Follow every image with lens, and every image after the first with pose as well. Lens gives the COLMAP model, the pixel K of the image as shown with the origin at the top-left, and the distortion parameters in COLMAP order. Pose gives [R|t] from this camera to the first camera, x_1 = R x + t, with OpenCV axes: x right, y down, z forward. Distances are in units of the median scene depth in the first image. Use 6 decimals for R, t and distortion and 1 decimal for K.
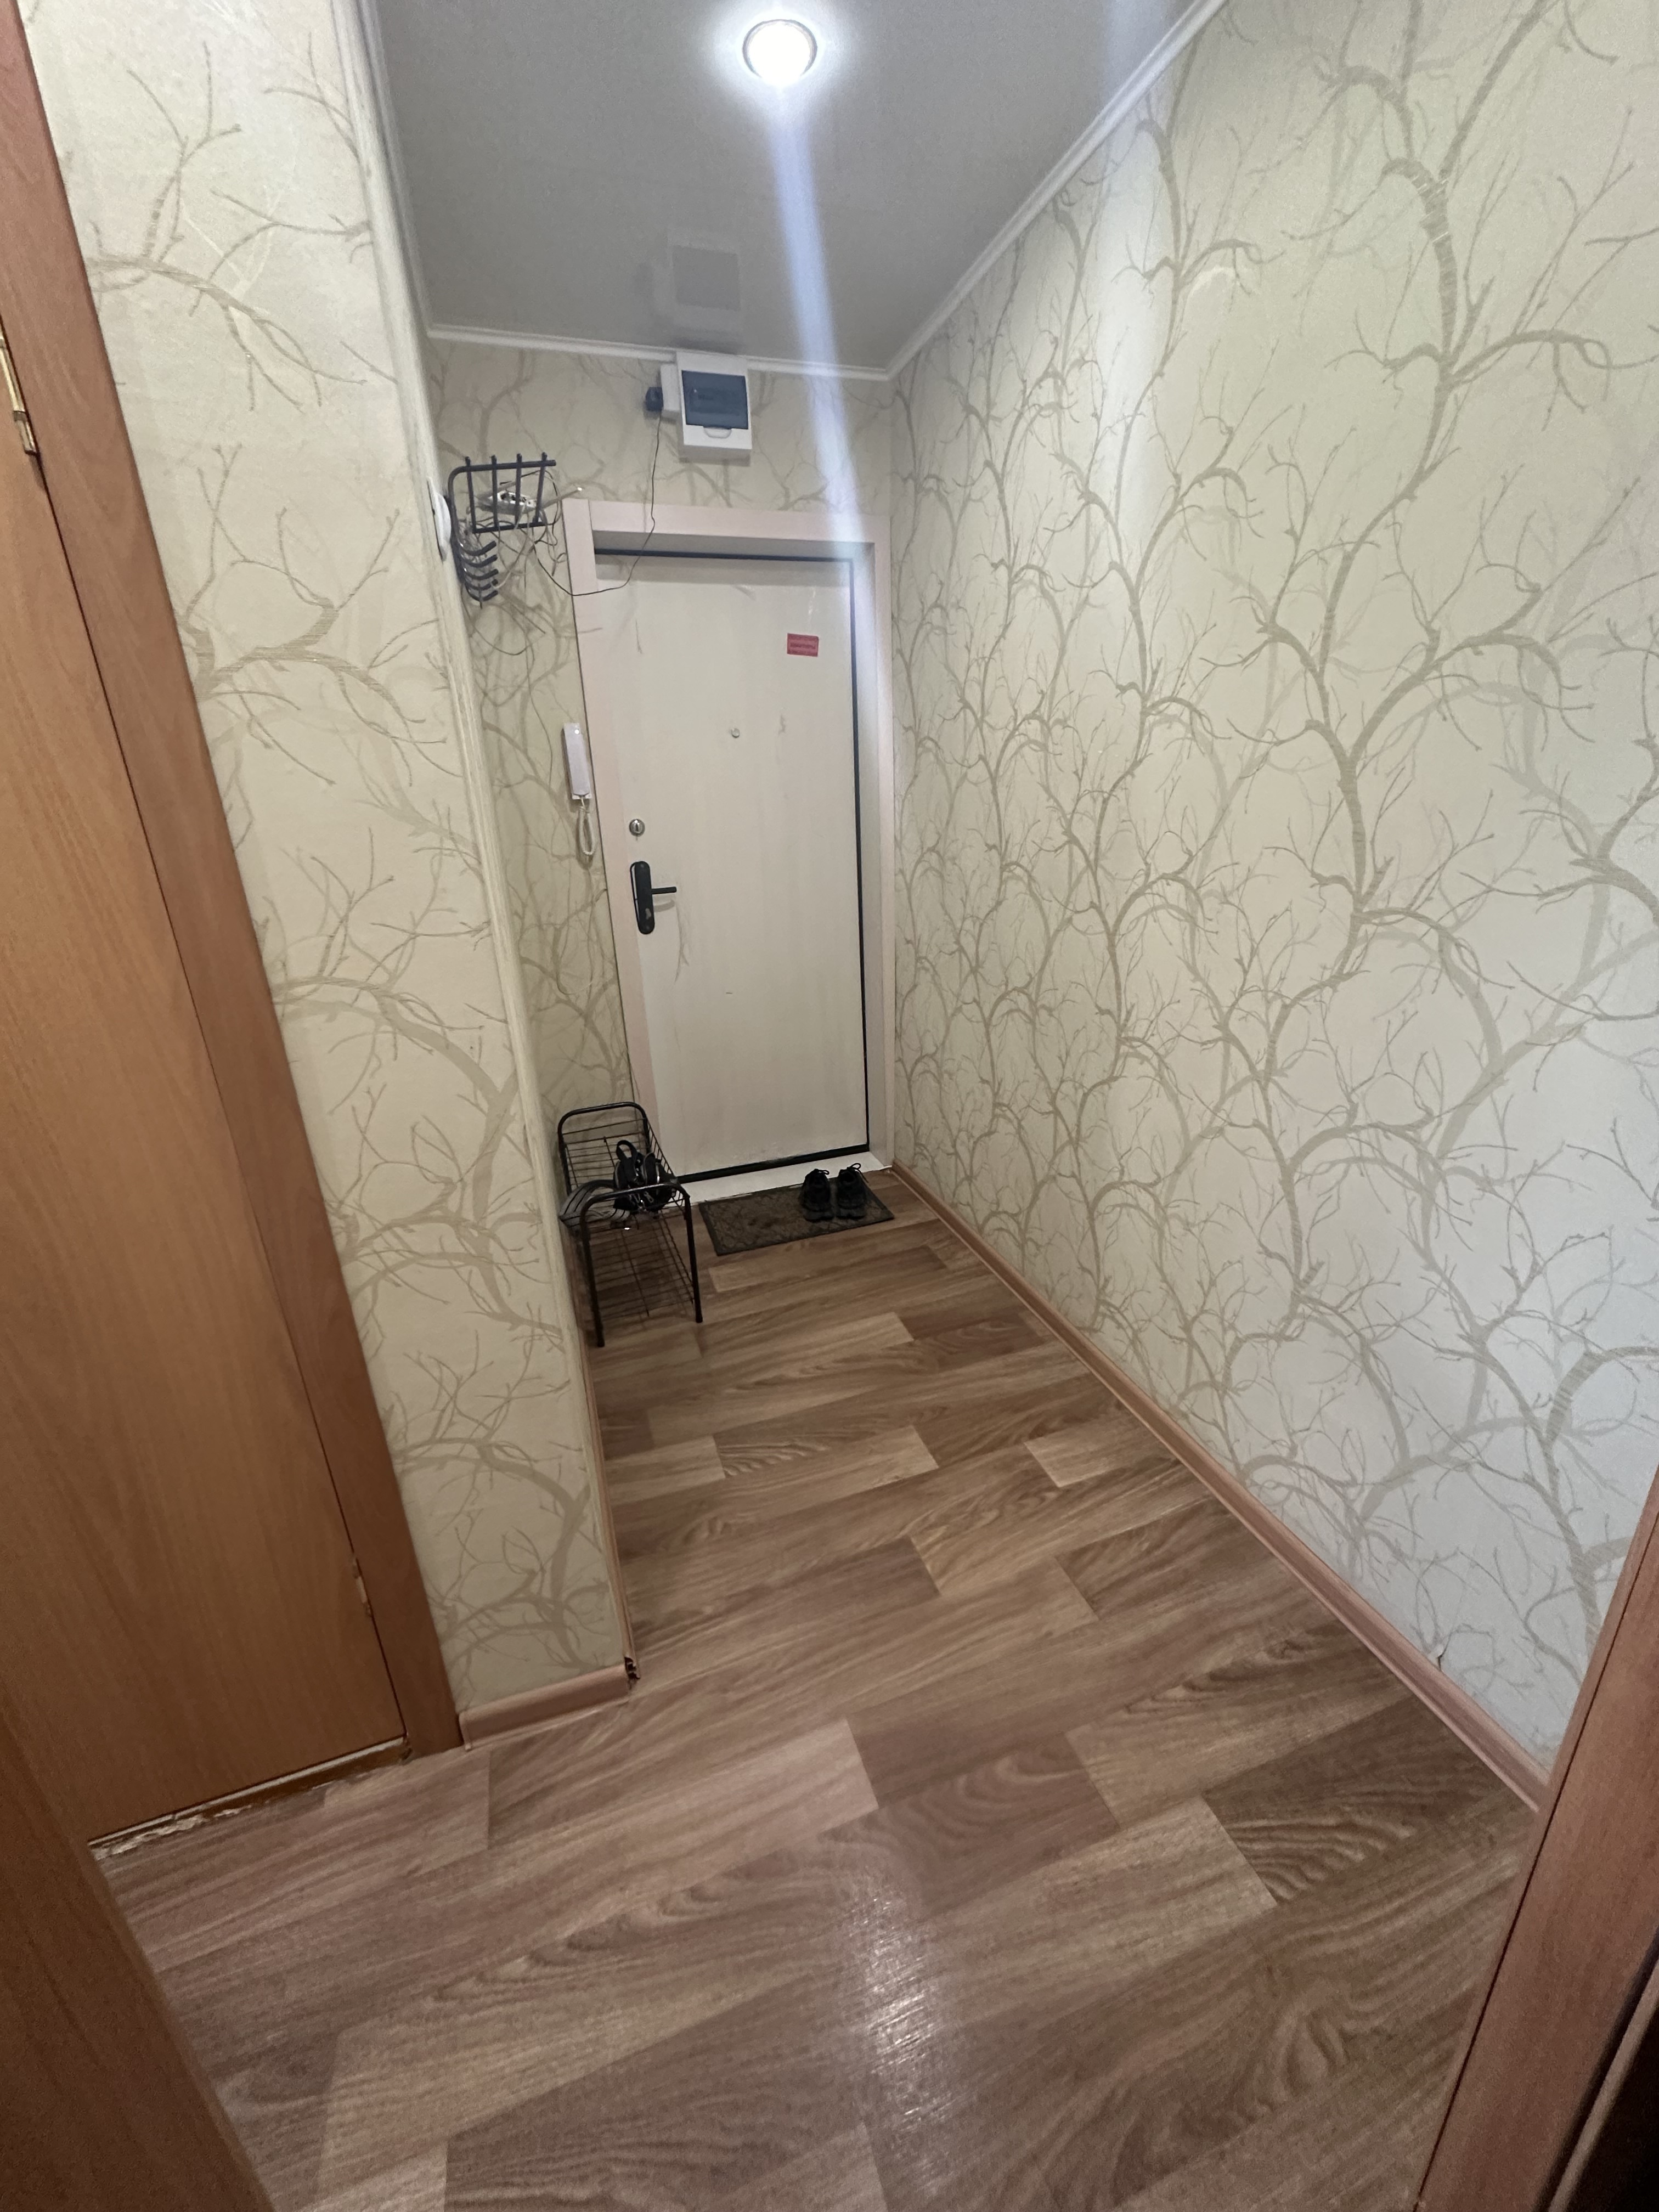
lens RADIAL K [[875.1, 0, 829.5], [0, 875.1, 1111.8], [0, 0, 1]] dist [-0.002151, 0.000464]
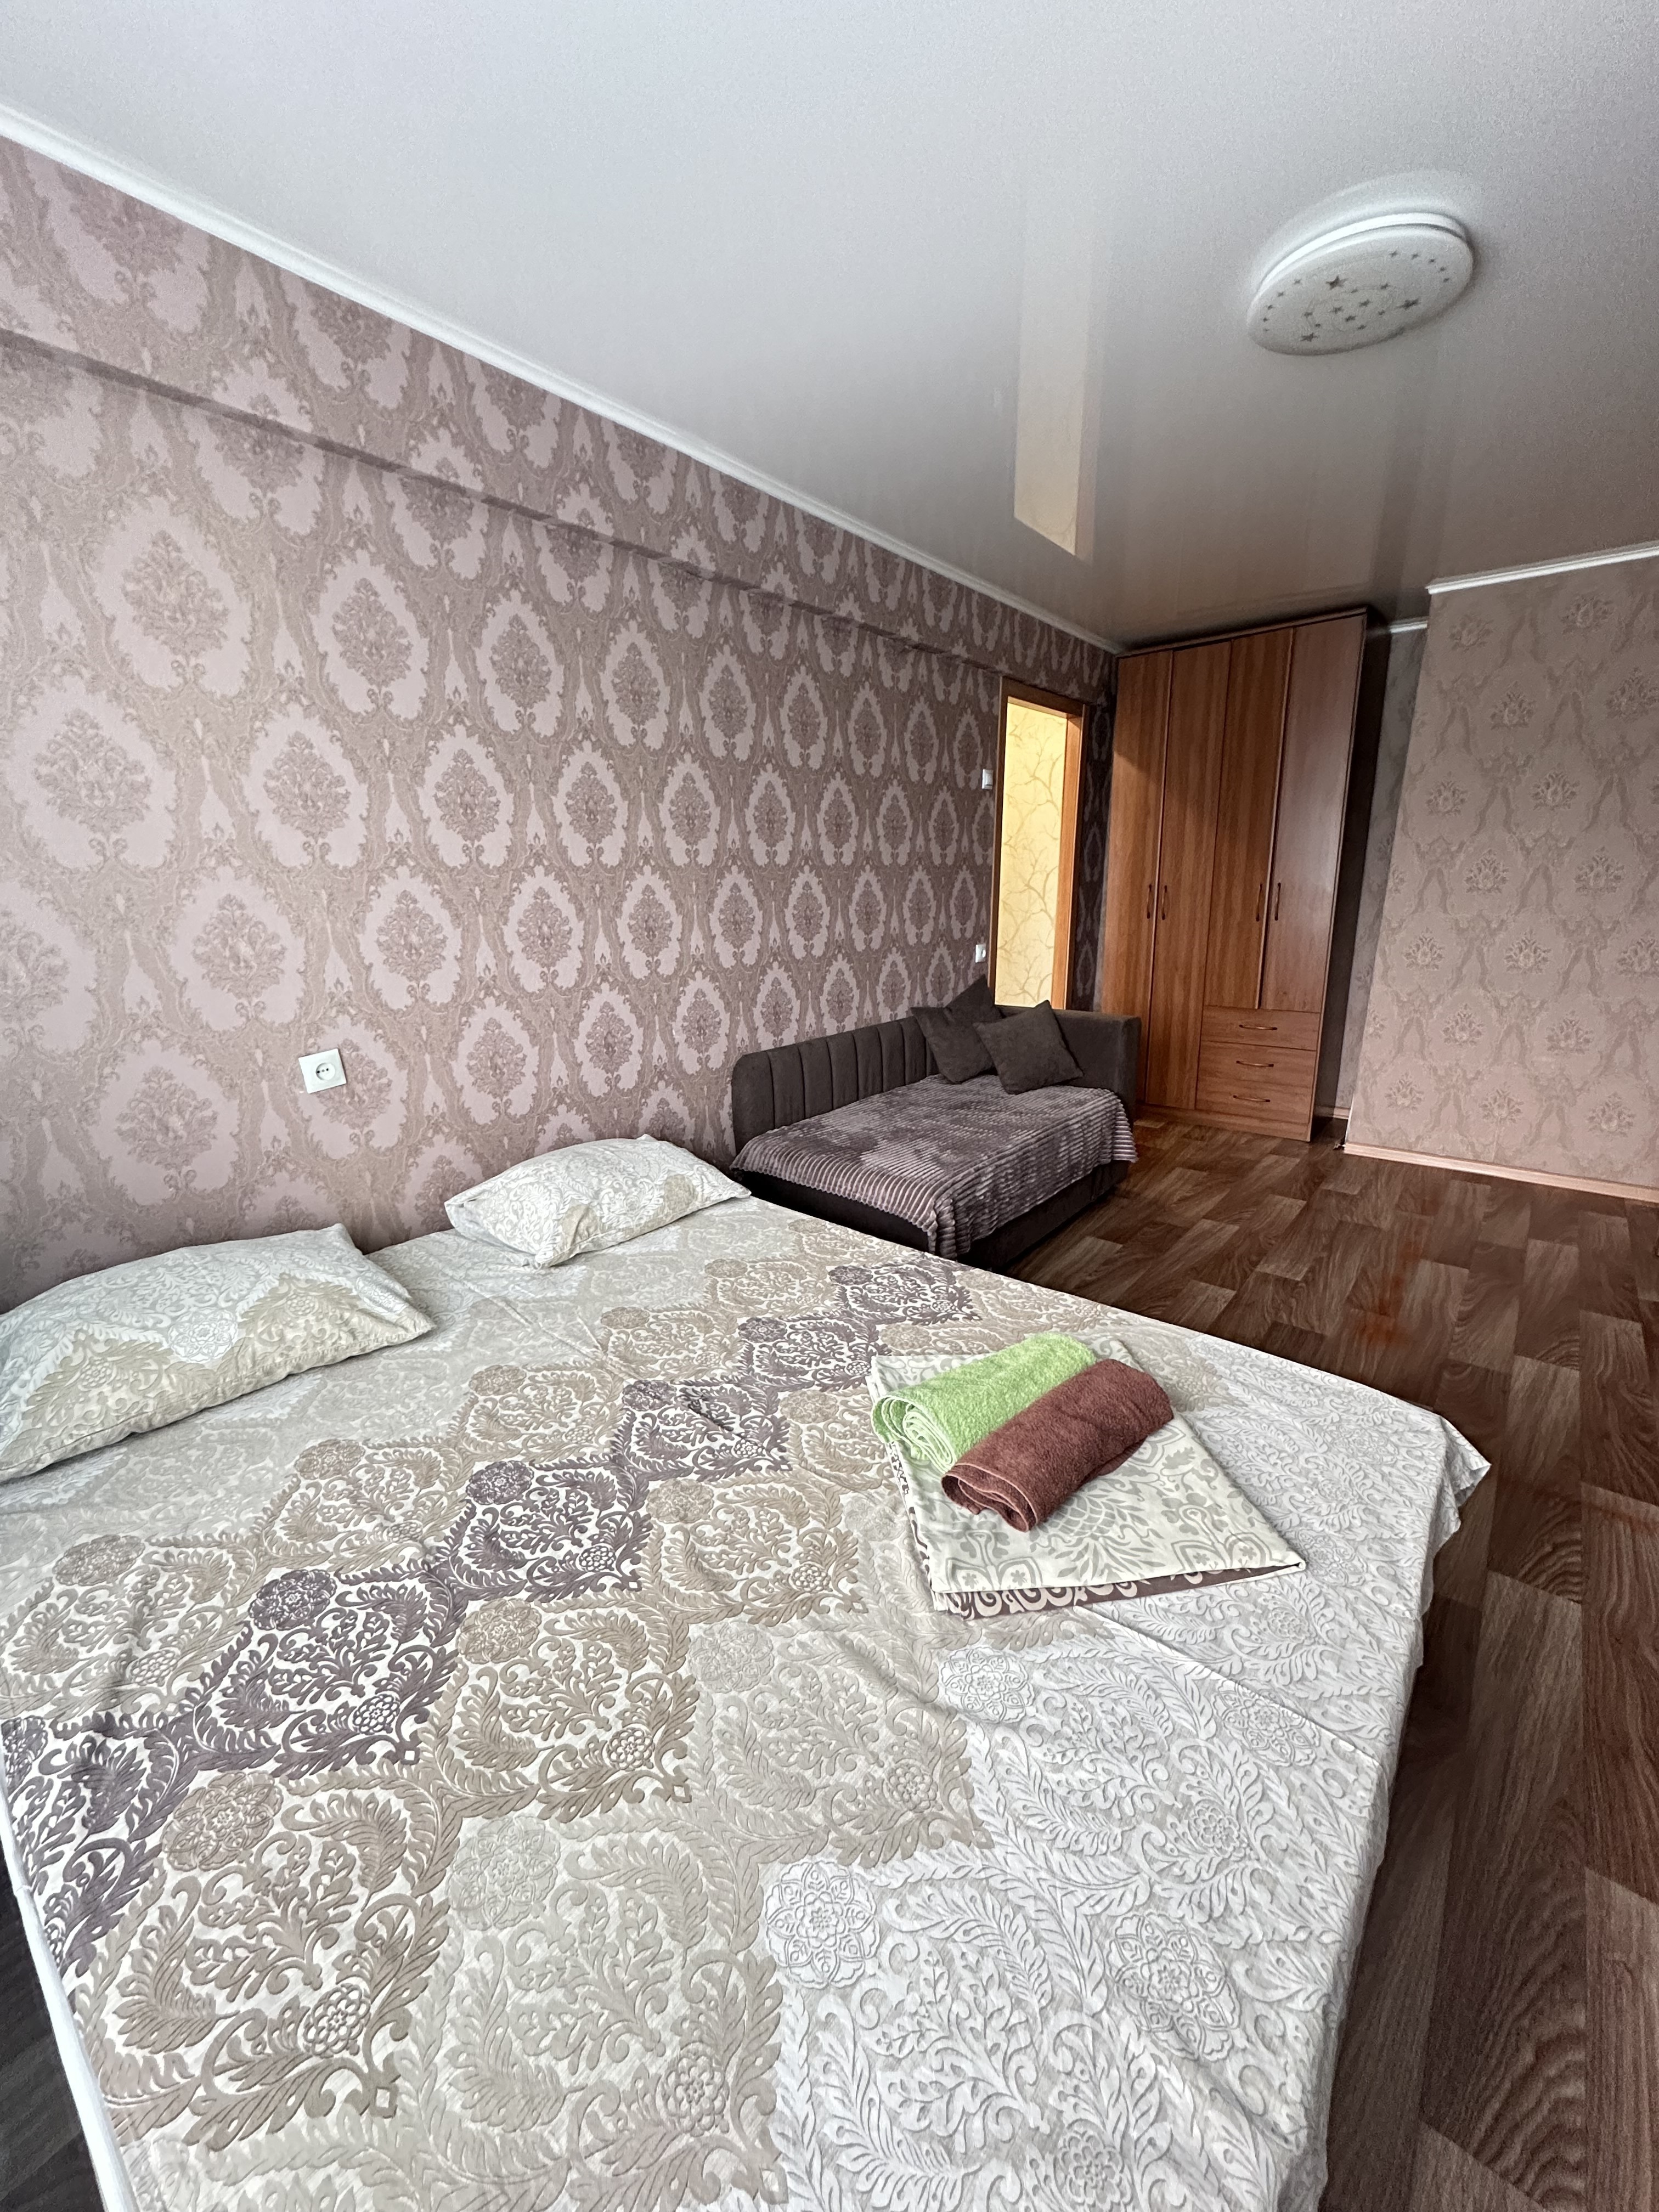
lens RADIAL K [[875.1, 0, 828.9], [0, 875.1, 1104.4], [0, 0, 1]] dist [-0.002151, 0.000464]
pose [[0.848263, -0.093774, 0.521207, -2.115856], [0.145371, 0.987622, -0.058902, 0.440362], [-0.509232, 0.125733, 0.851395, -0.857697]]
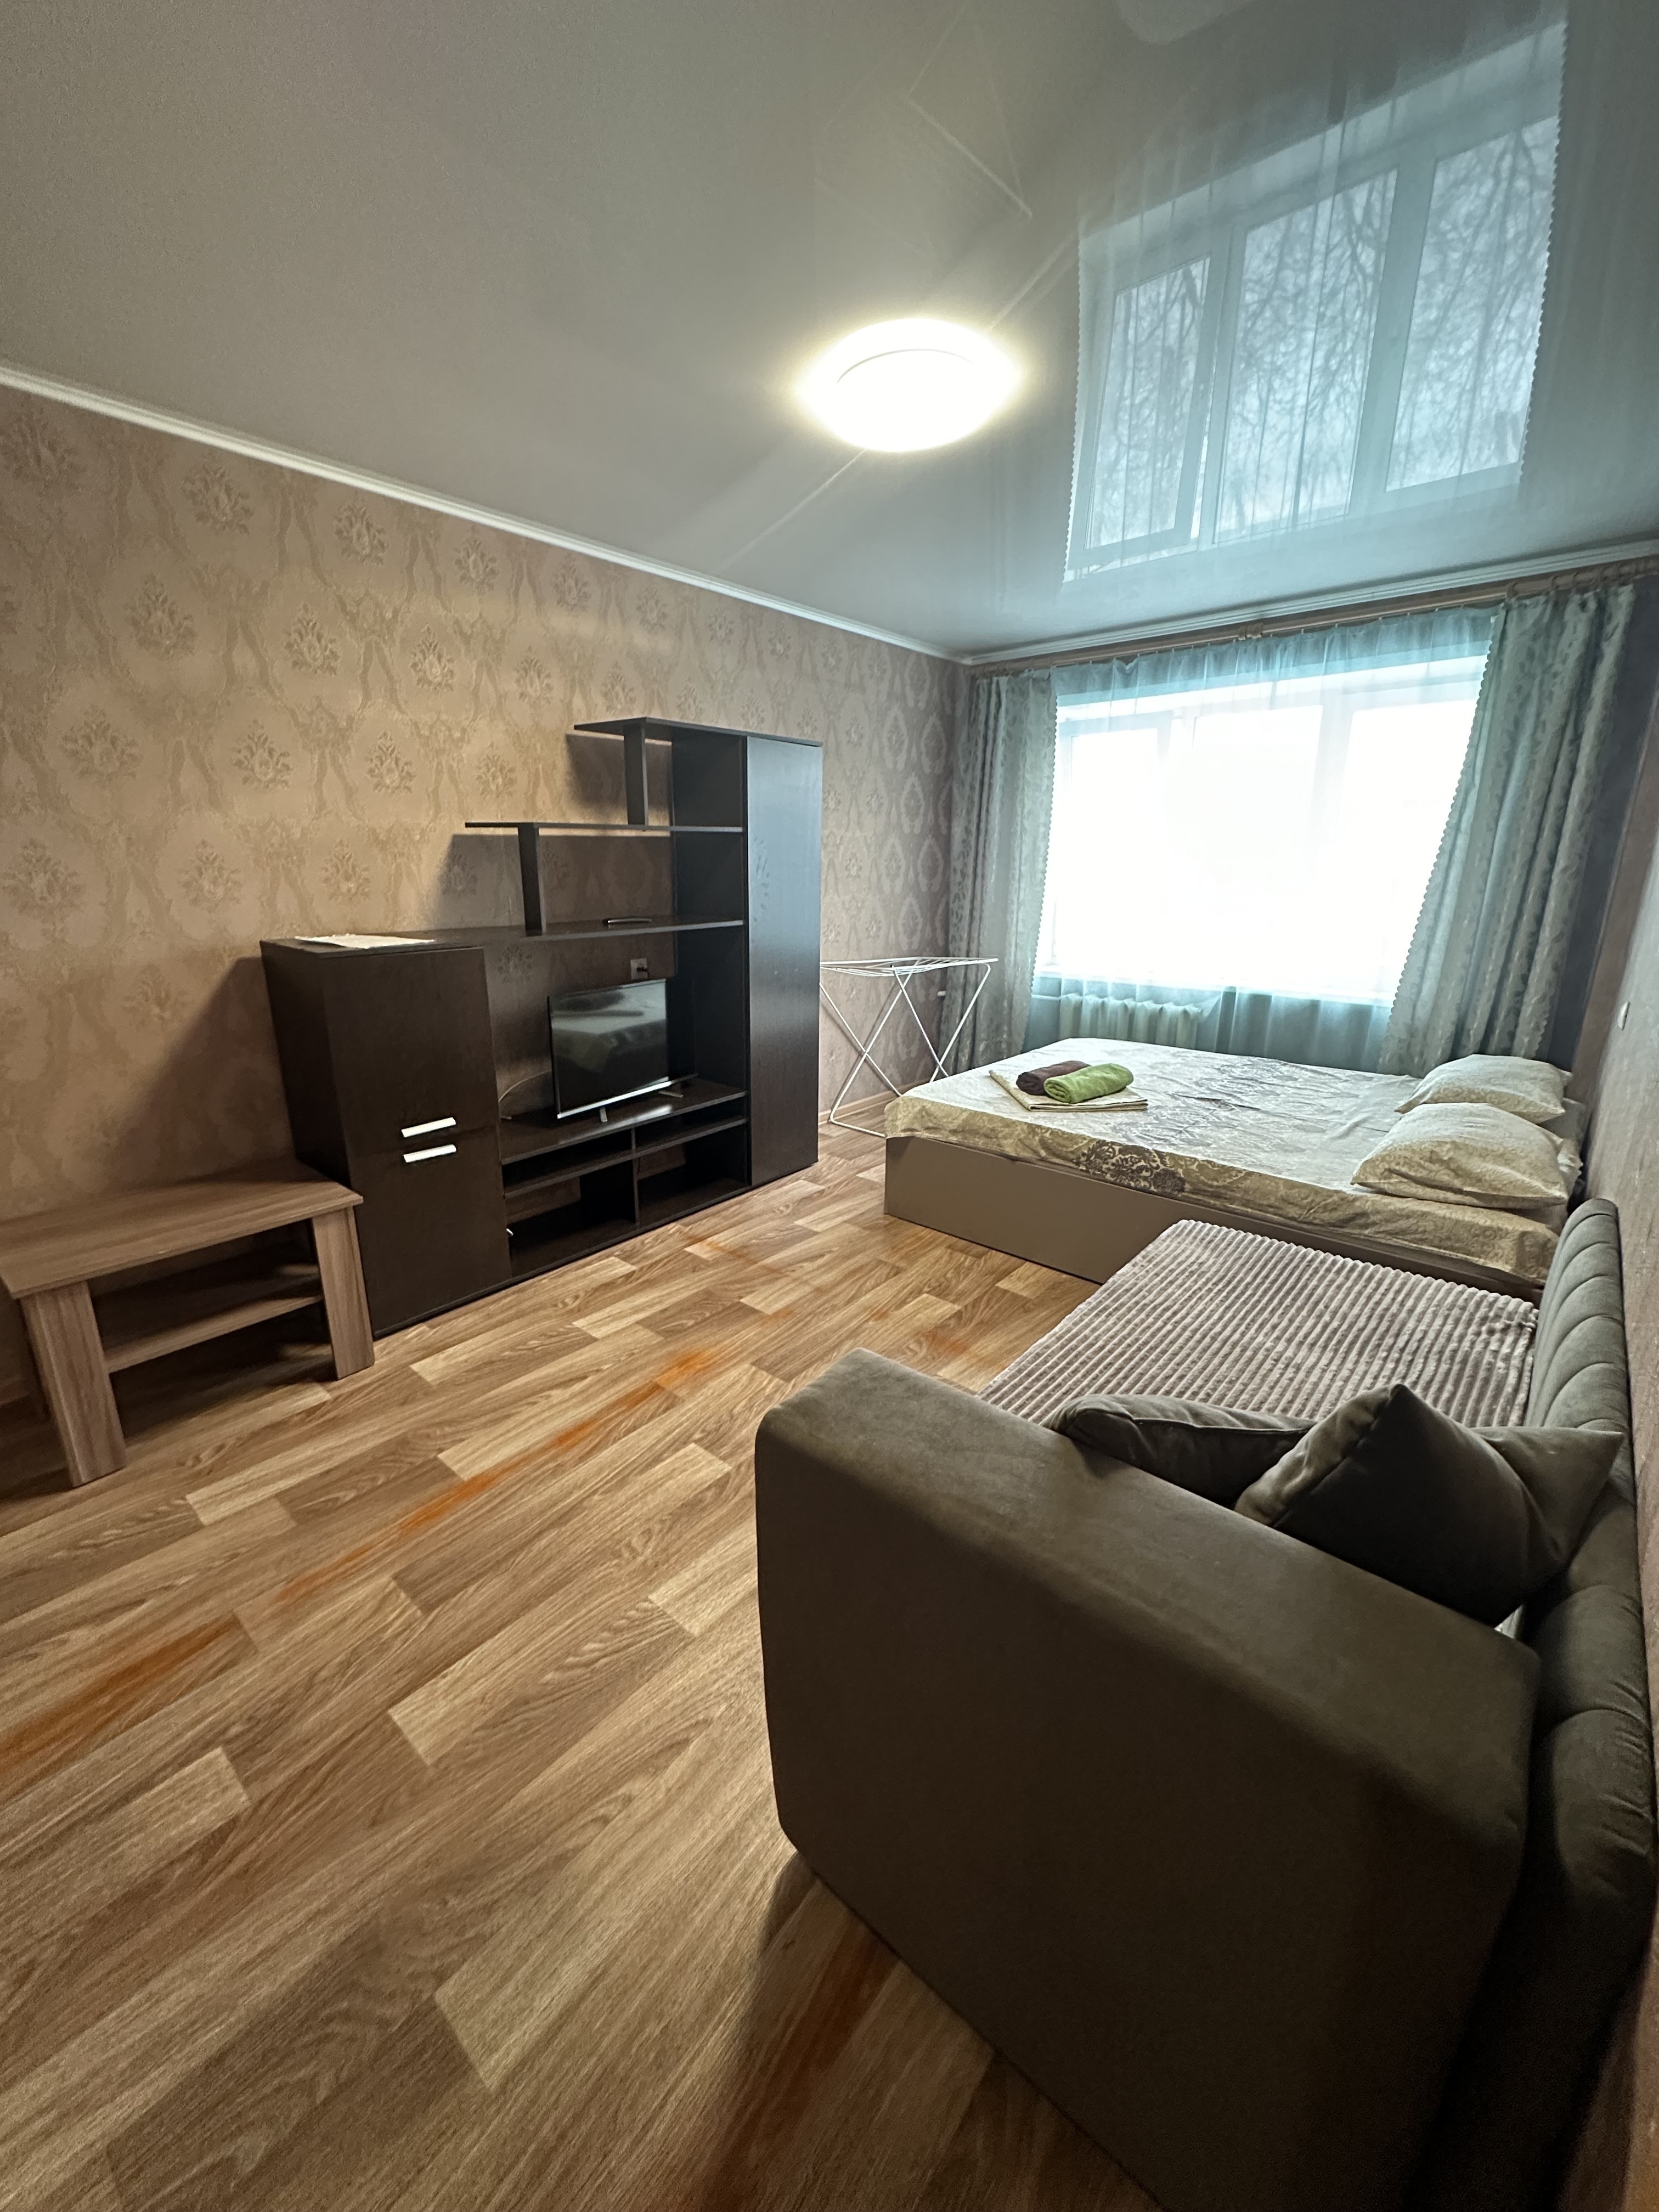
lens RADIAL K [[875.1, 0, 832.9], [0, 875.1, 1099.5], [0, 0, 1]] dist [-0.002151, 0.000464]
pose [[-0.855236, 0.192176, -0.481290, 0.765147], [-0.128398, 0.821173, 0.556048, -0.661609], [0.502081, 0.537348, -0.677622, 1.644921]]
